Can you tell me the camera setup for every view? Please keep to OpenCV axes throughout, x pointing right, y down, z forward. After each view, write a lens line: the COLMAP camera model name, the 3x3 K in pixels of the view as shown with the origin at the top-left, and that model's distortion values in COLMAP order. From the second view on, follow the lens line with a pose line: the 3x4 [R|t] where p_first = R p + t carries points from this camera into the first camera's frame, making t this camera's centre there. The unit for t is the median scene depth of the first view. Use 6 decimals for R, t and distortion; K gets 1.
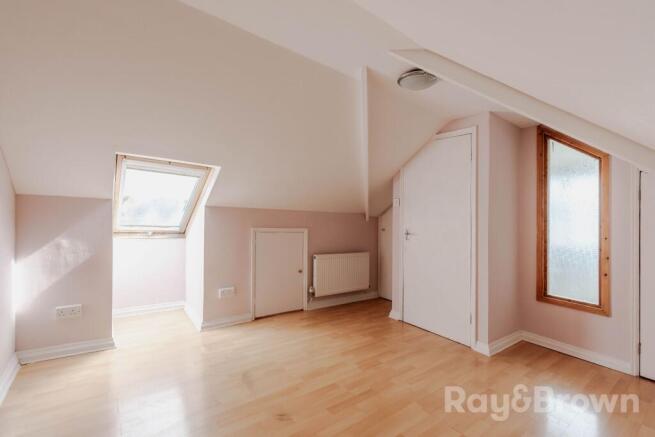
lens RADIAL K [[290.7, 0, 325.4], [0, 290.7, 207.7], [0, 0, 1]] dist [0.000830, 0.000131]
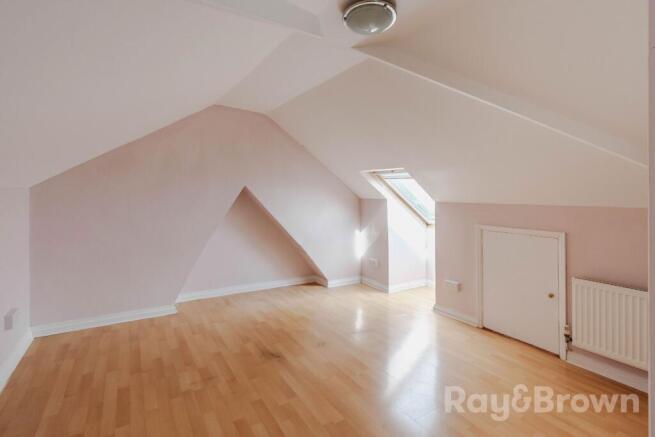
lens RADIAL K [[290.7, 0, 325.4], [0, 290.7, 207.7], [0, 0, 1]] dist [0.000830, 0.000131]
pose [[-0.030609, -0.013373, -0.999442, 0.697941], [-0.008330, 0.999879, -0.013123, 0.033545], [0.999497, 0.007924, -0.030716, 0.572341]]
